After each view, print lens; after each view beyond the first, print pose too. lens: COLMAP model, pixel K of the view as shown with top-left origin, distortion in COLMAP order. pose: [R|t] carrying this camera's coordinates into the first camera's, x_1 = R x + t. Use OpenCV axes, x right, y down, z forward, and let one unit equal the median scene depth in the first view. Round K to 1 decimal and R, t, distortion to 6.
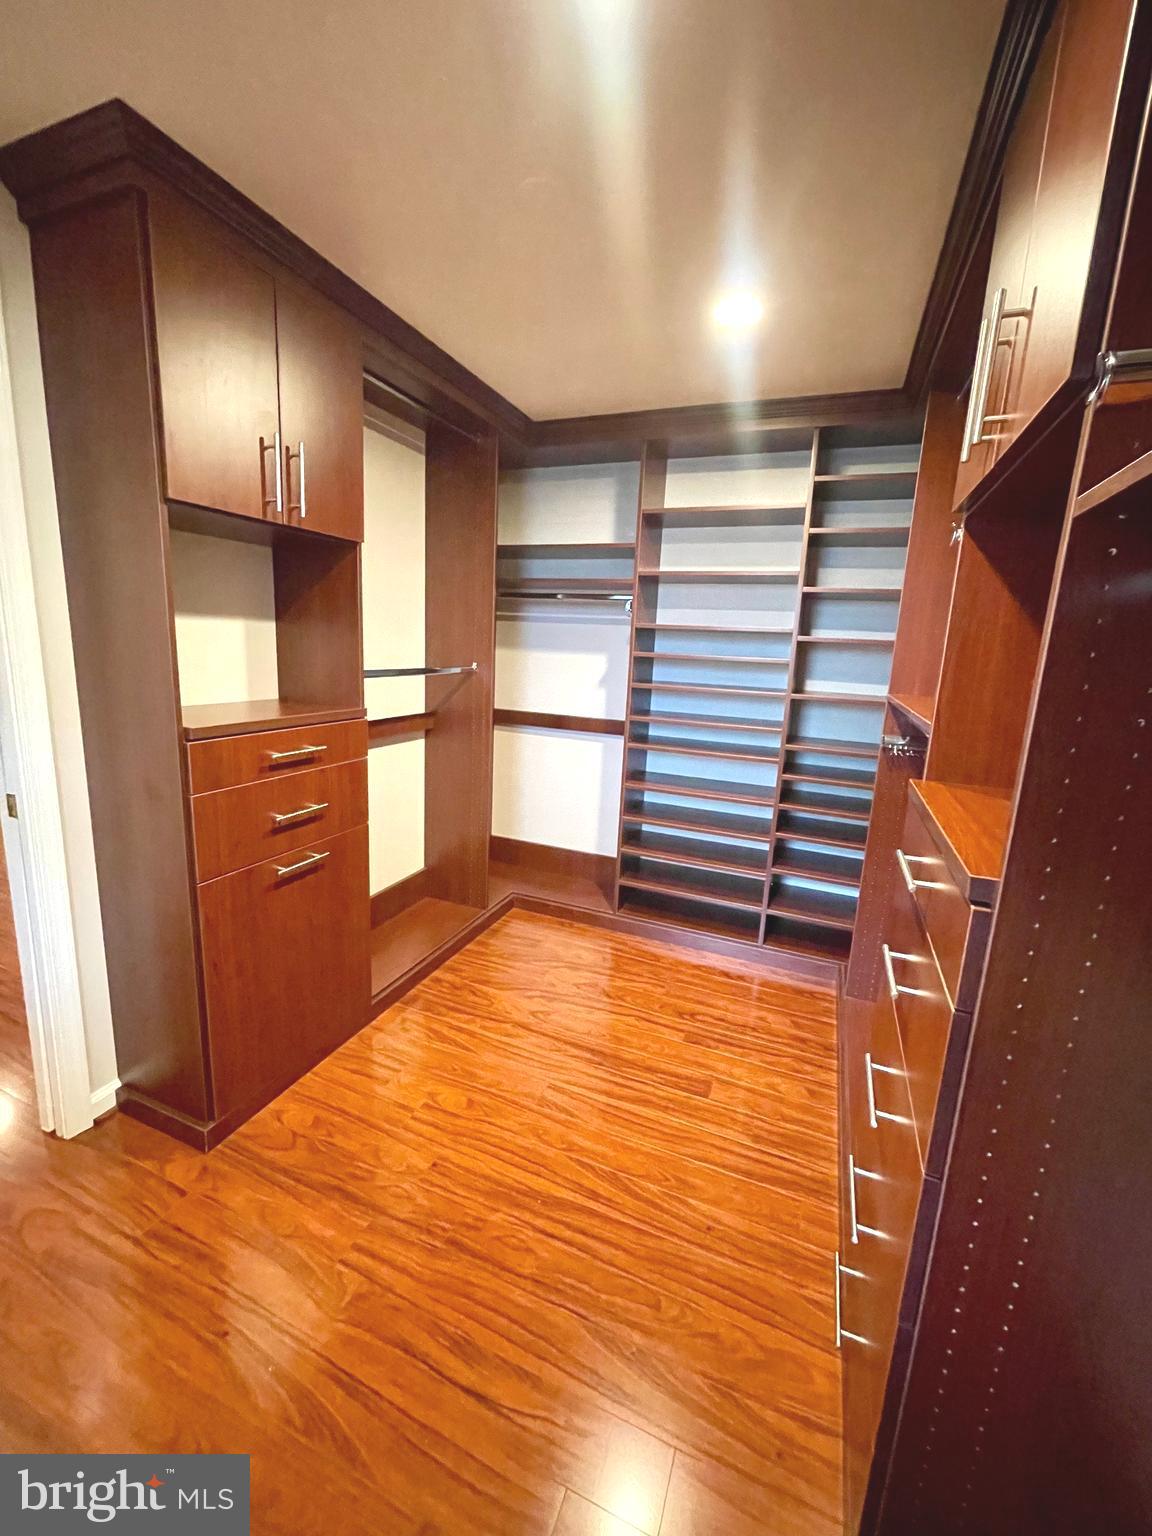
lens RADIAL K [[619.7, 0, 579.6], [0, 619.7, 769.0], [0, 0, 1]] dist [-0.004406, 0.001432]
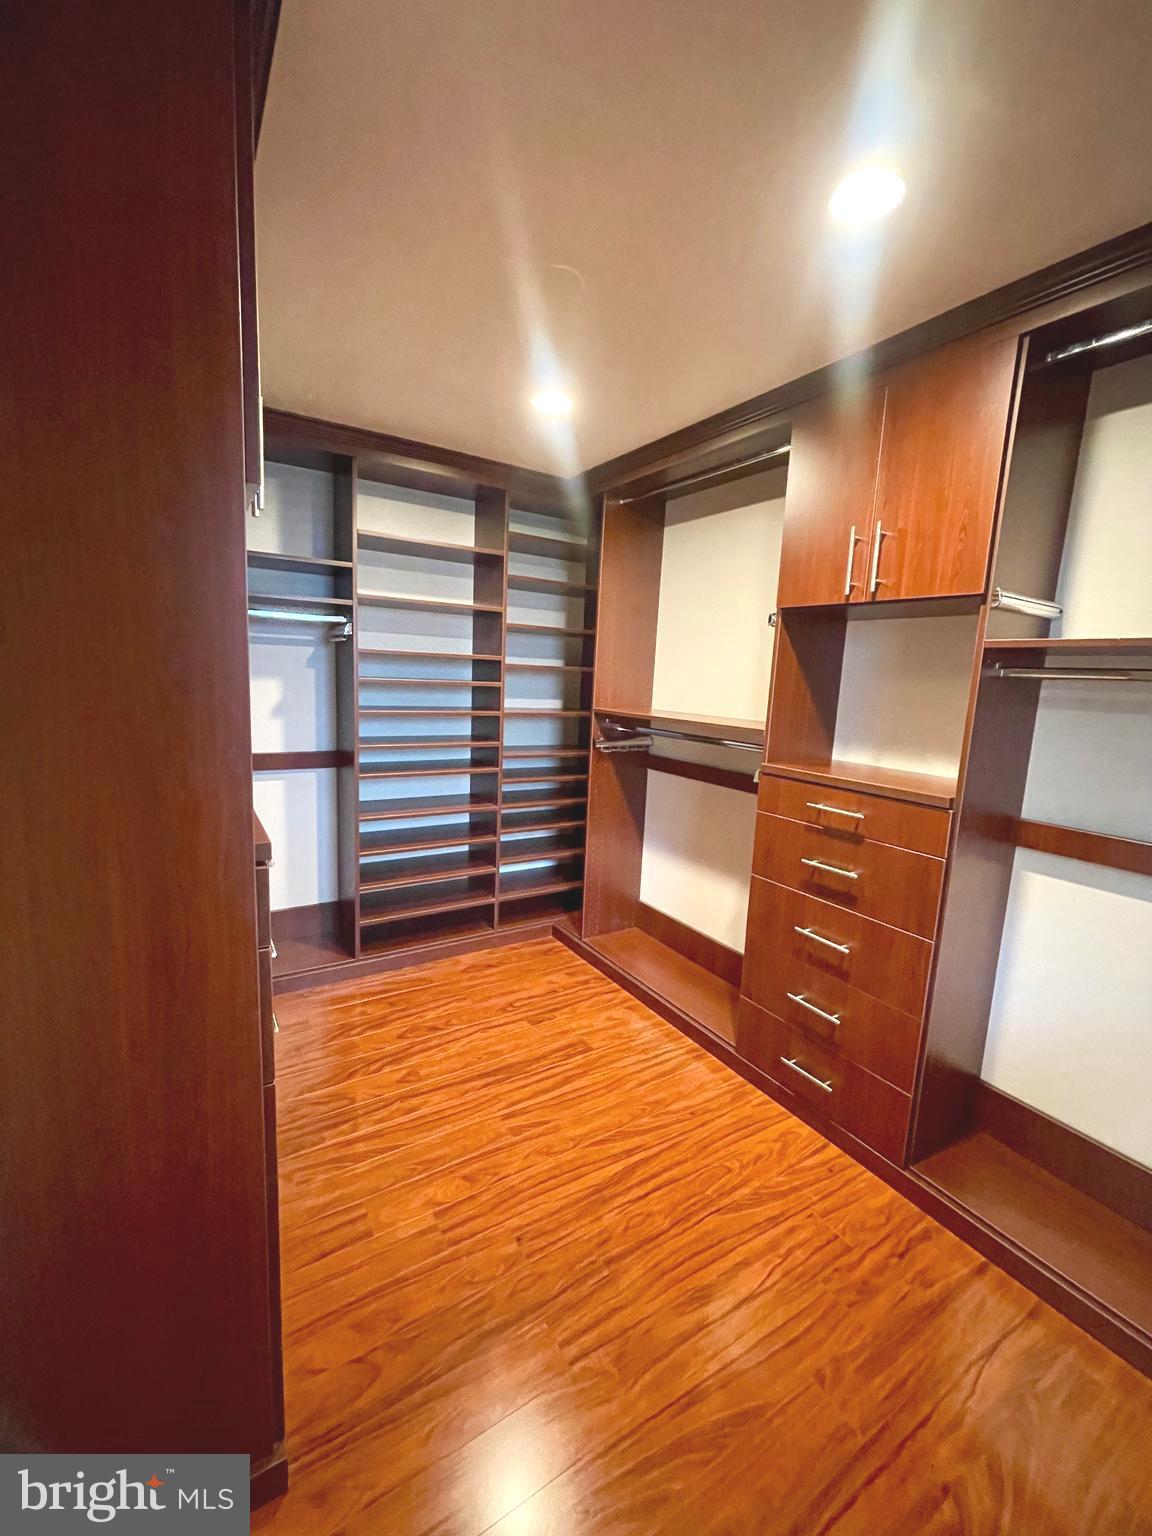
lens RADIAL K [[619.7, 0, 574.4], [0, 619.7, 763.0], [0, 0, 1]] dist [-0.004406, 0.001432]
pose [[0.574732, -0.131449, 0.807715, -0.692378], [0.141787, 0.988082, 0.059913, -0.095005], [-0.805965, 0.080090, 0.586521, 0.266278]]
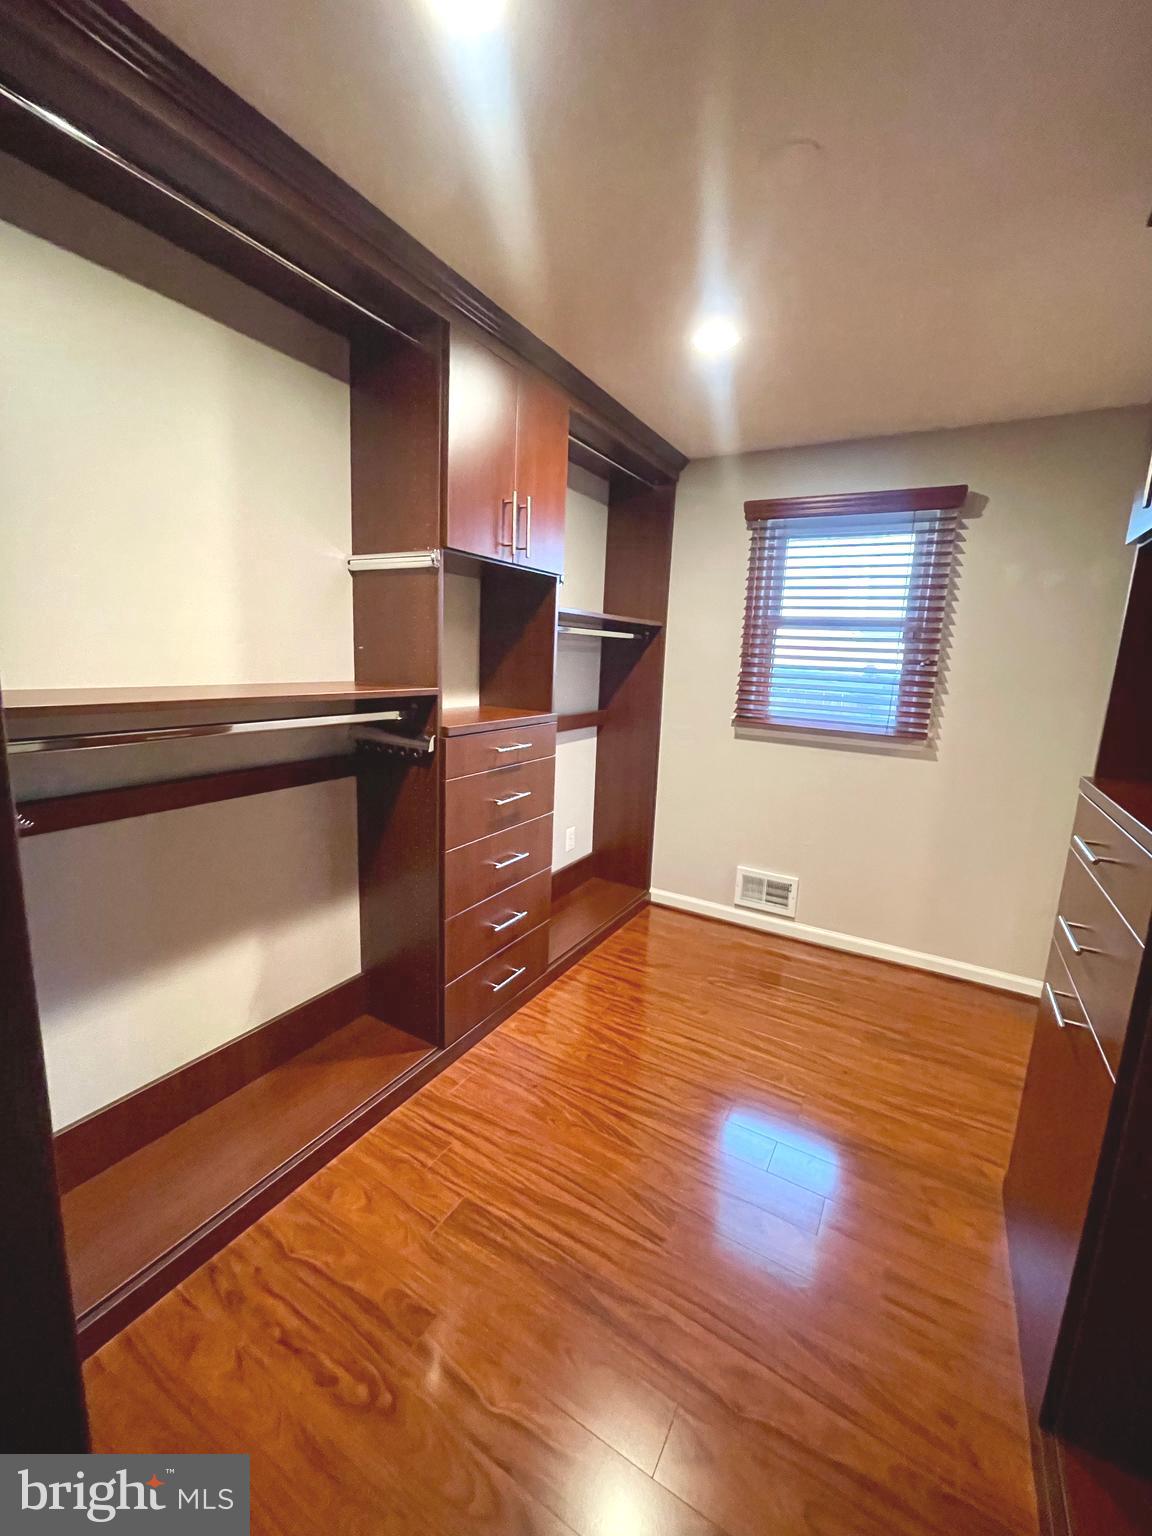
lens RADIAL K [[619.7, 0, 576.2], [0, 619.7, 754.0], [0, 0, 1]] dist [-0.004406, 0.001432]
pose [[-0.985605, -0.107973, 0.130098, 0.020835], [-0.052322, 0.926528, 0.372569, -0.303721], [-0.160767, 0.360399, -0.918840, 1.452645]]
